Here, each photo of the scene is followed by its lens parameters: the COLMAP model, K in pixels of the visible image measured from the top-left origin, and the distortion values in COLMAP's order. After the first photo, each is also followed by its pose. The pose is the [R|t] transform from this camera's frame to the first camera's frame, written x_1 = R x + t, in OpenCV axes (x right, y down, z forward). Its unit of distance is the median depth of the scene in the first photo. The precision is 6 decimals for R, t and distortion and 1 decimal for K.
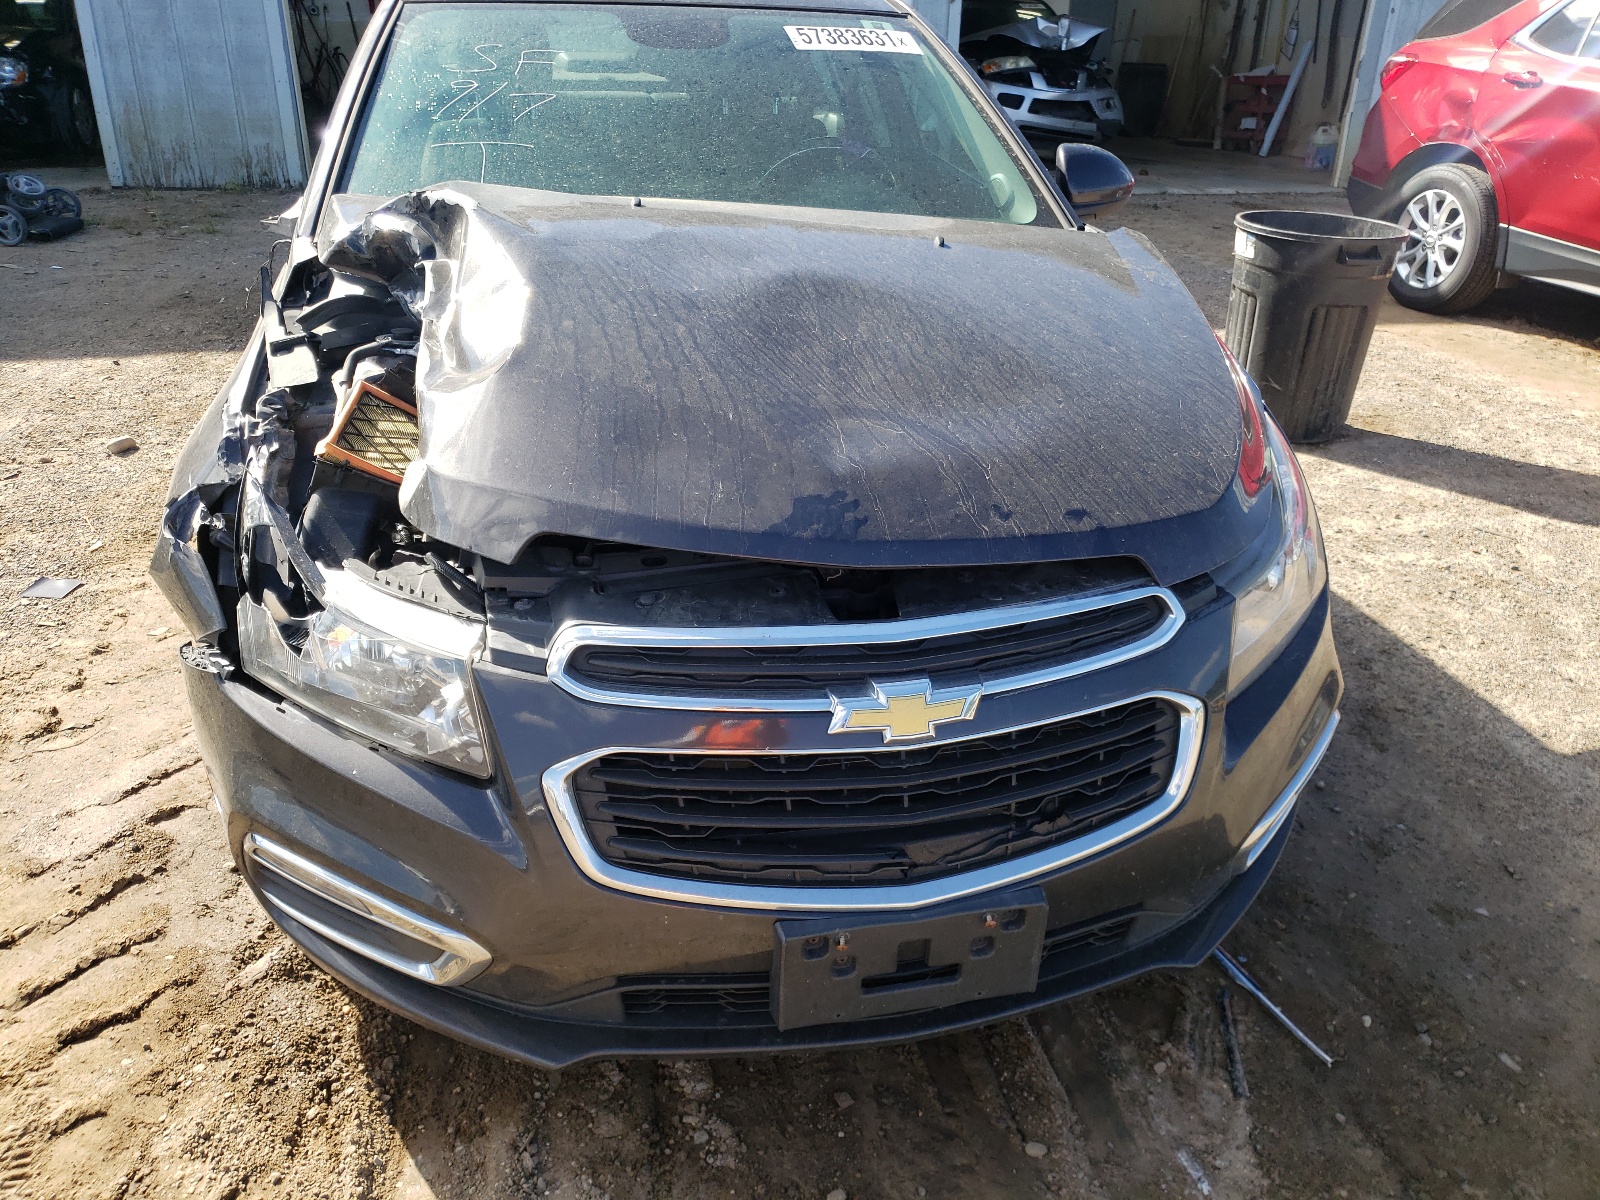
lens RADIAL K [[1193.1, 0, 825.7], [0, 1193.1, 606.9], [0, 0, 1]] dist [-0.006479, 0.038909]
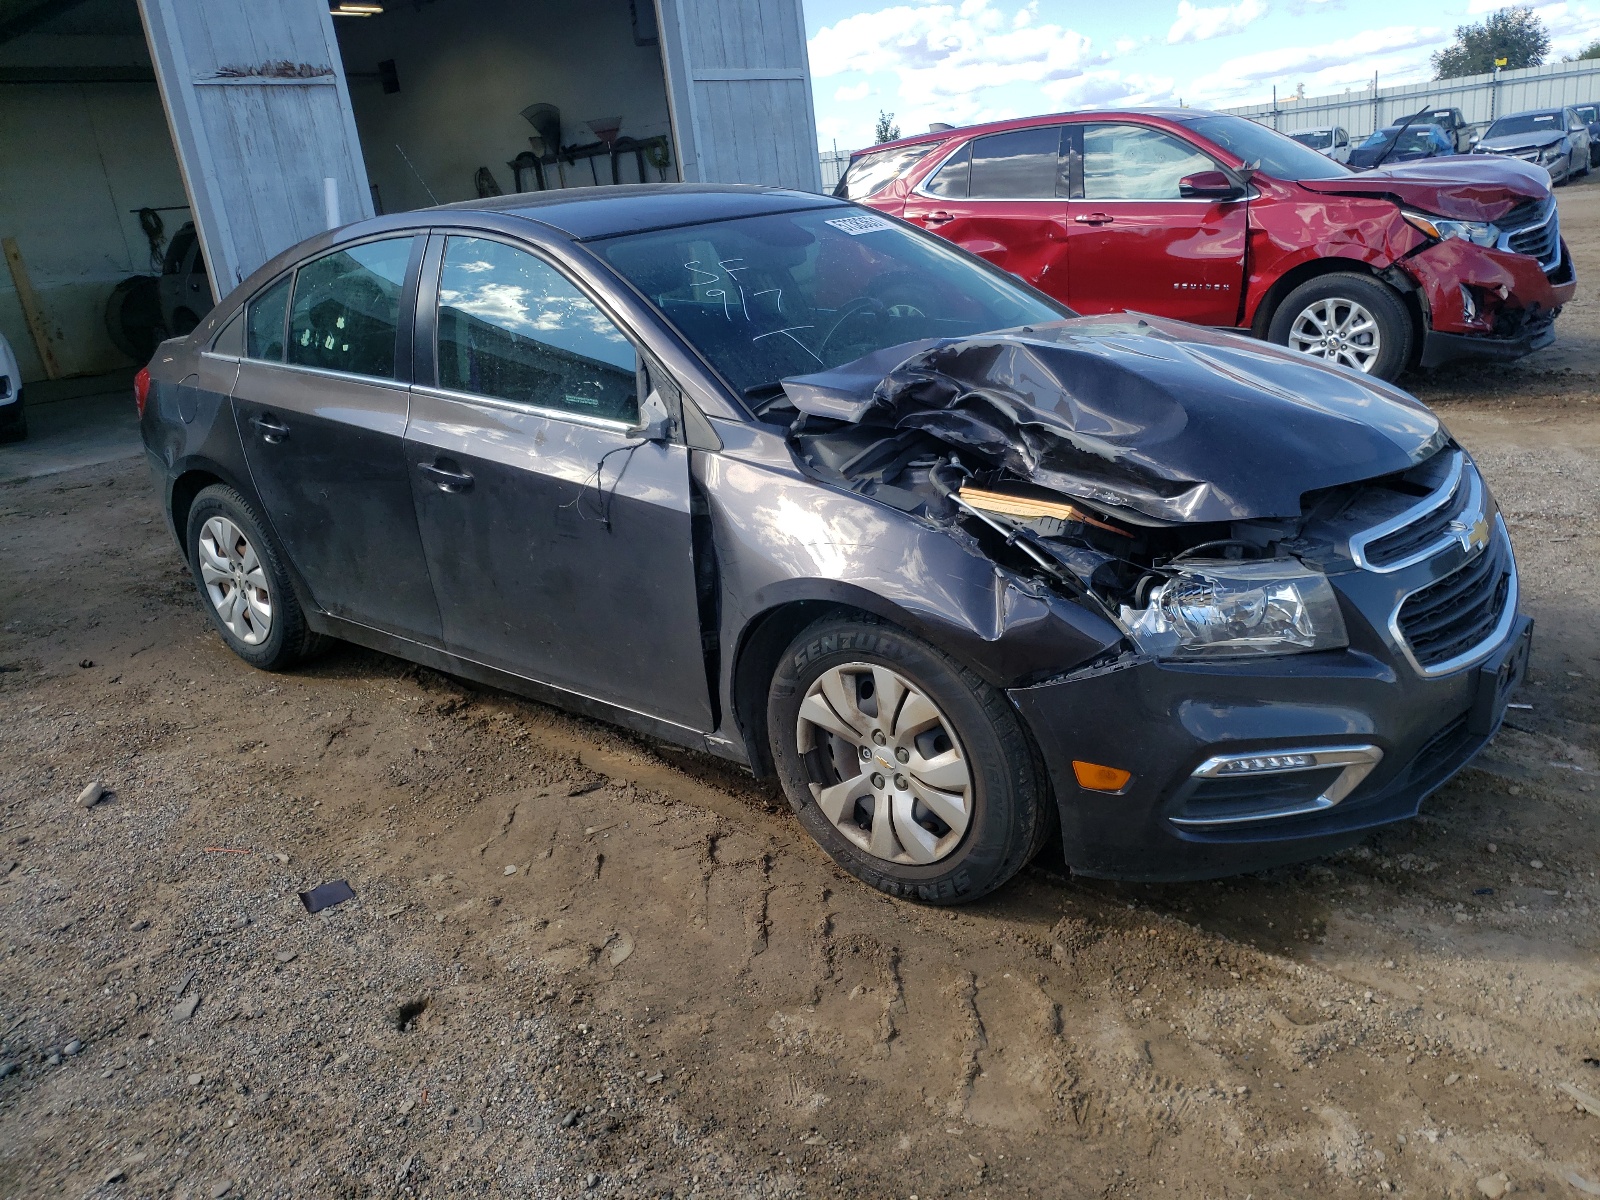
lens RADIAL K [[1184.5, 0, 836.9], [0, 1184.5, 595.5], [0, 0, 1]] dist [0.000214, 0.032192]
pose [[0.790579, -0.297251, 0.535375, -1.254753], [0.370564, 0.928262, -0.031817, -0.090610], [-0.487511, 0.223545, 0.844015, -0.008833]]
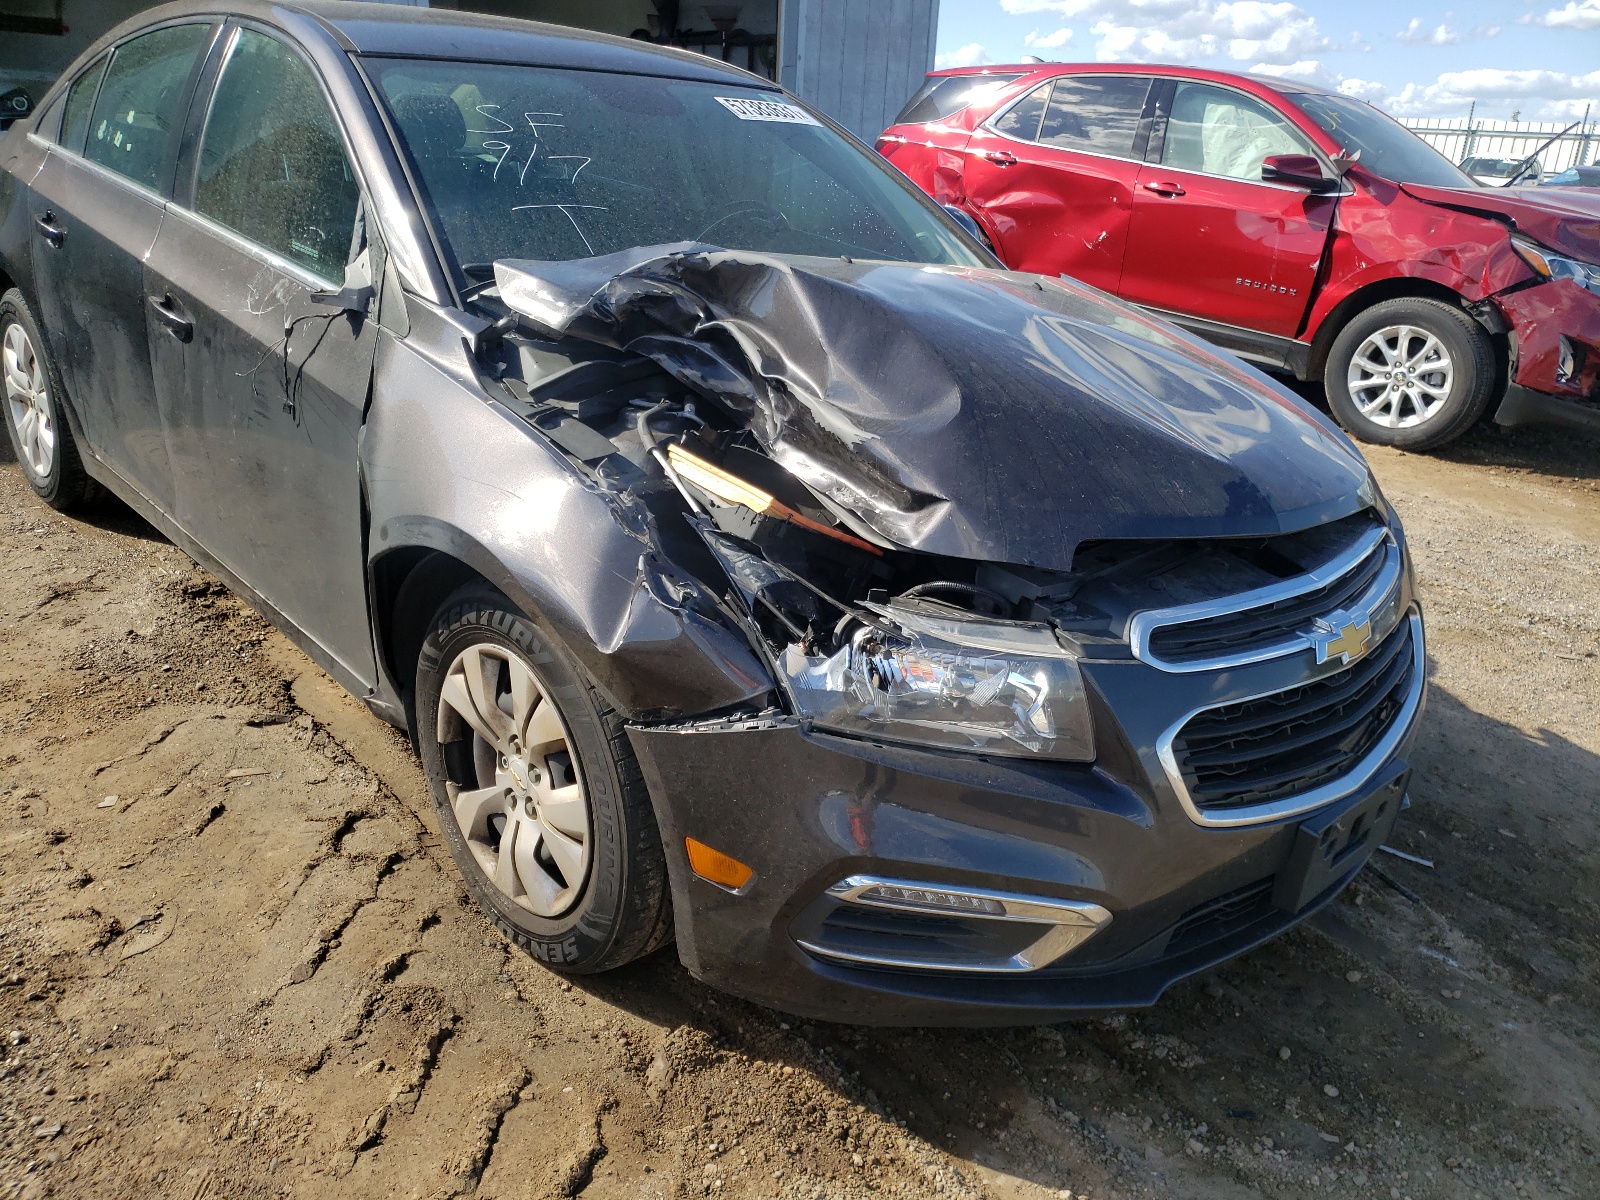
lens RADIAL K [[1193.1, 0, 825.7], [0, 1193.1, 606.9], [0, 0, 1]] dist [-0.006479, 0.038909]
pose [[0.871499, -0.158616, 0.464038, -0.768891], [0.178358, 0.983965, 0.001366, -0.036081], [-0.456813, 0.081574, 0.885814, 0.079117]]
